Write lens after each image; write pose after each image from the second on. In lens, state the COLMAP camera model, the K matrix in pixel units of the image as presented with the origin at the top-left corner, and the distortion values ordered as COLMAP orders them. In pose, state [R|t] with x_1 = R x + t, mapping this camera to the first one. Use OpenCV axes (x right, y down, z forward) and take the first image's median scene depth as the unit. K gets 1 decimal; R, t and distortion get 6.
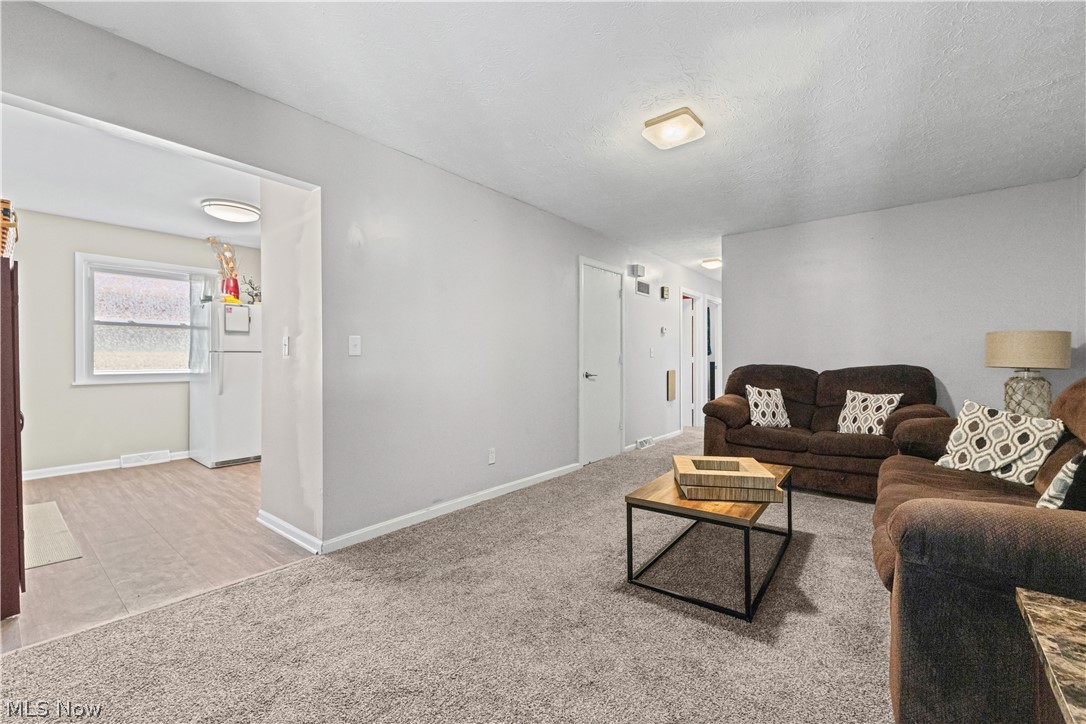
lens RADIAL K [[457.7, 0, 542.8], [0, 457.7, 370.9], [0, 0, 1]] dist [0.008495, -0.004539]
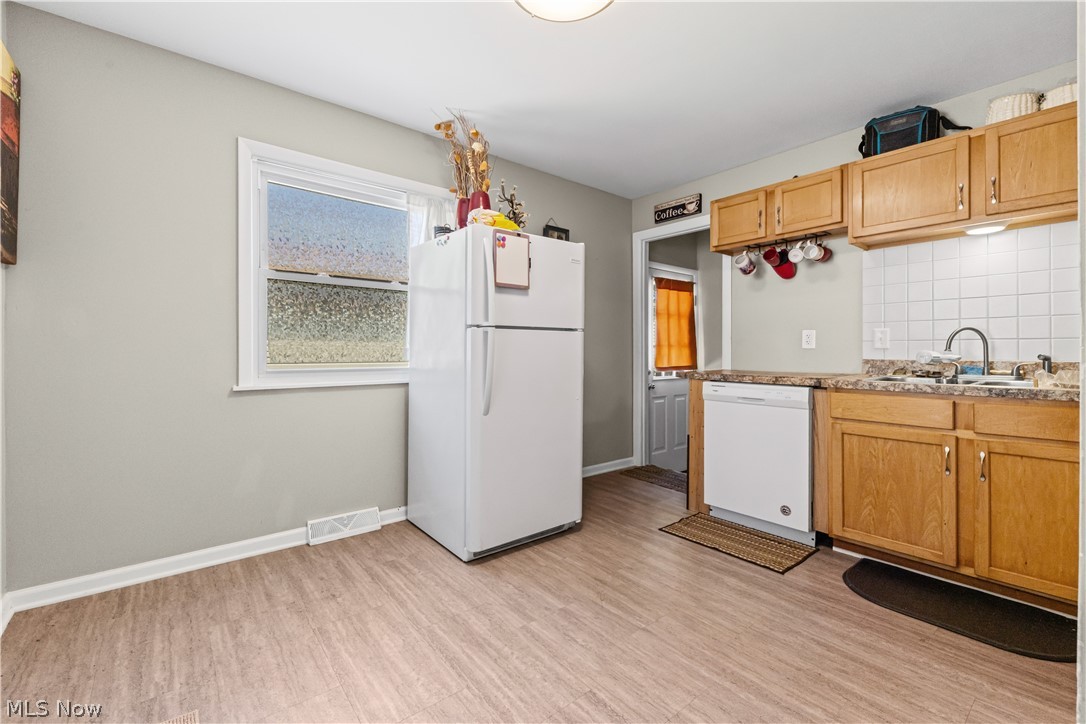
lens RADIAL K [[457.7, 0, 528.1], [0, 457.7, 367.5], [0, 0, 1]] dist [0.008495, -0.004539]
pose [[0.976082, 0.009235, -0.217206, -0.548027], [-0.007570, 0.999935, 0.008495, -0.003069], [0.217270, -0.006648, 0.976089, 0.528776]]
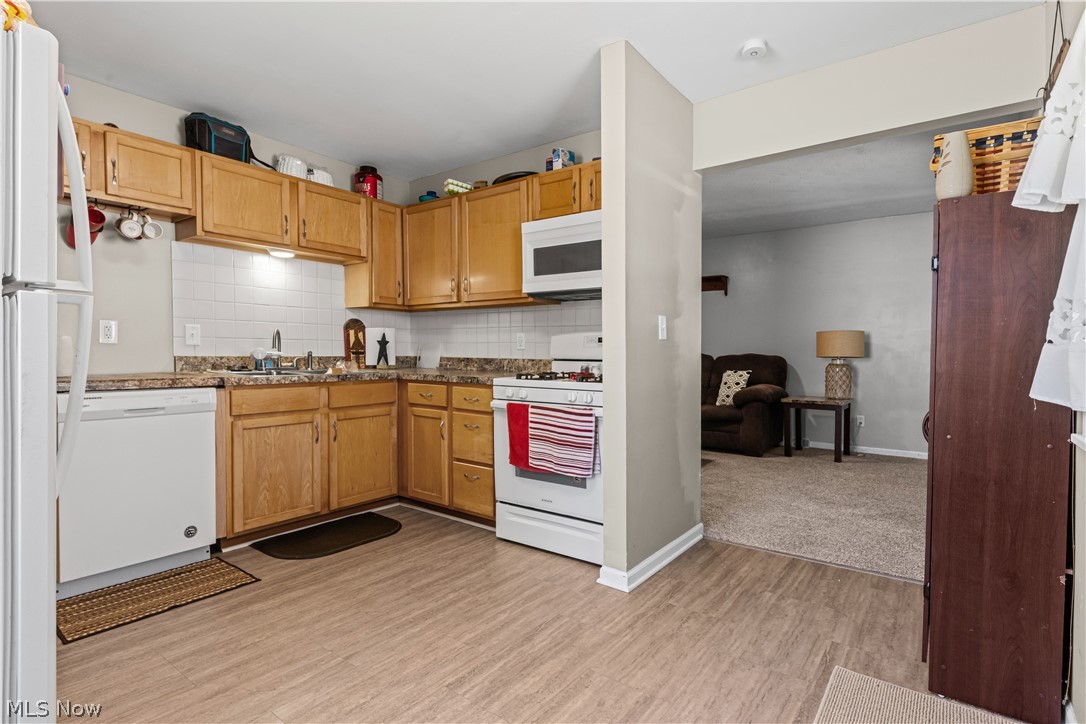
lens RADIAL K [[541.1, 0, 547.8], [0, 541.1, 376.2], [0, 0, 1]] dist [0.009381, -0.004148]
pose [[-0.043567, -0.047113, 0.997939, -0.938919], [0.015697, 0.998732, 0.047836, -0.012217], [-0.998927, 0.017748, -0.042772, 0.782843]]
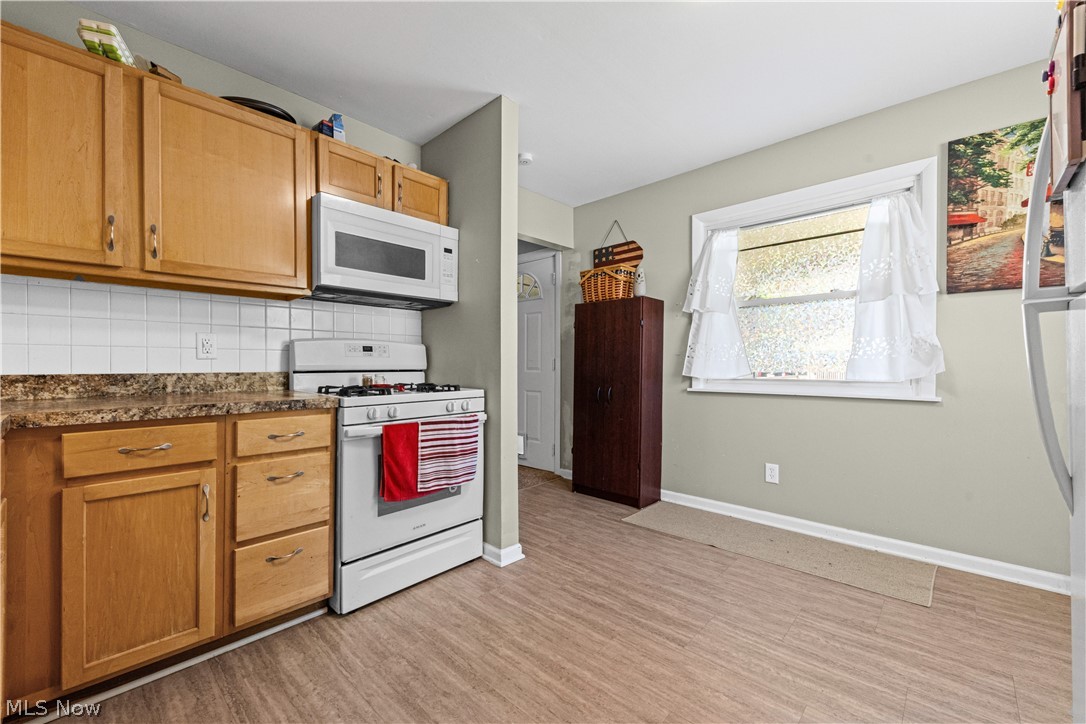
lens RADIAL K [[438.1, 0, 532.3], [0, 438.1, 371.6], [0, 0, 1]] dist [0.006434, -0.002414]
pose [[-0.996893, -0.000523, 0.078762, -0.478693], [0.002708, 0.999159, 0.040908, -0.017938], [-0.078717, 0.040994, -0.996054, 1.193752]]
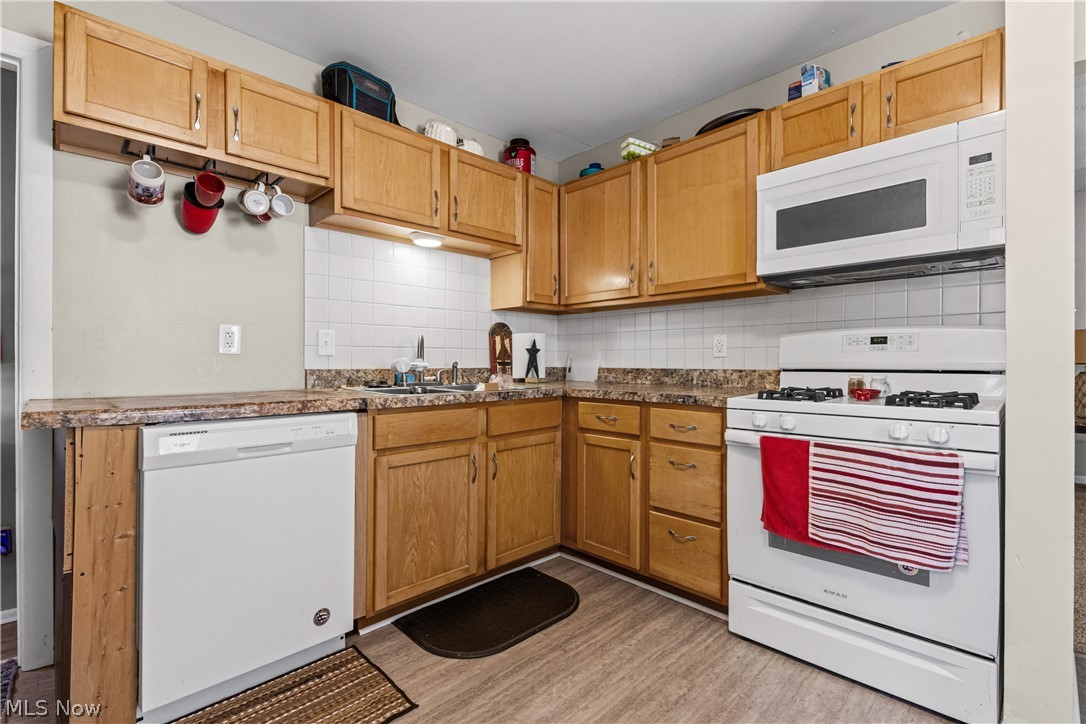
lens RADIAL K [[492.7, 0, 533.3], [0, 492.7, 364.2], [0, 0, 1]] dist [0.006164, 0.001442]
pose [[0.123780, -0.005536, 0.992294, -0.707142], [0.026505, 0.999646, 0.002271, -0.012336], [-0.991956, 0.026019, 0.123883, 0.928456]]
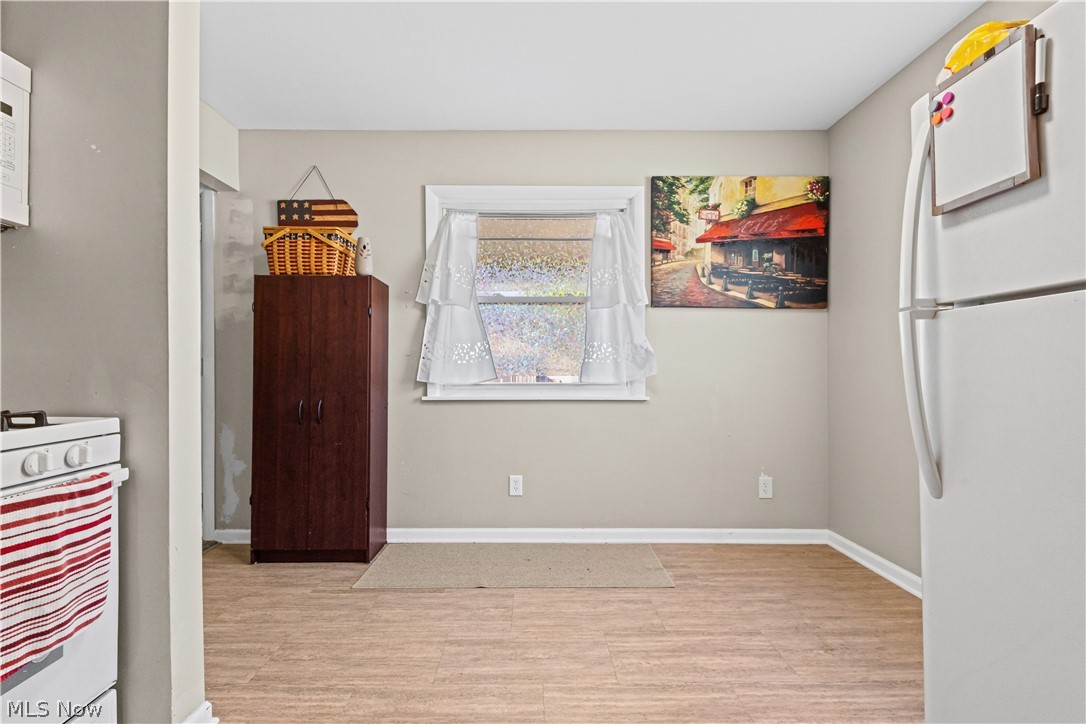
lens RADIAL K [[474.4, 0, 531.5], [0, 474.4, 371.5], [0, 0, 1]] dist [0.009681, -0.004569]
pose [[-0.772226, 0.003039, -0.635341, -0.390621], [-0.016651, 0.999548, 0.025019, -0.012519], [0.635130, 0.029900, -0.771827, 1.043050]]
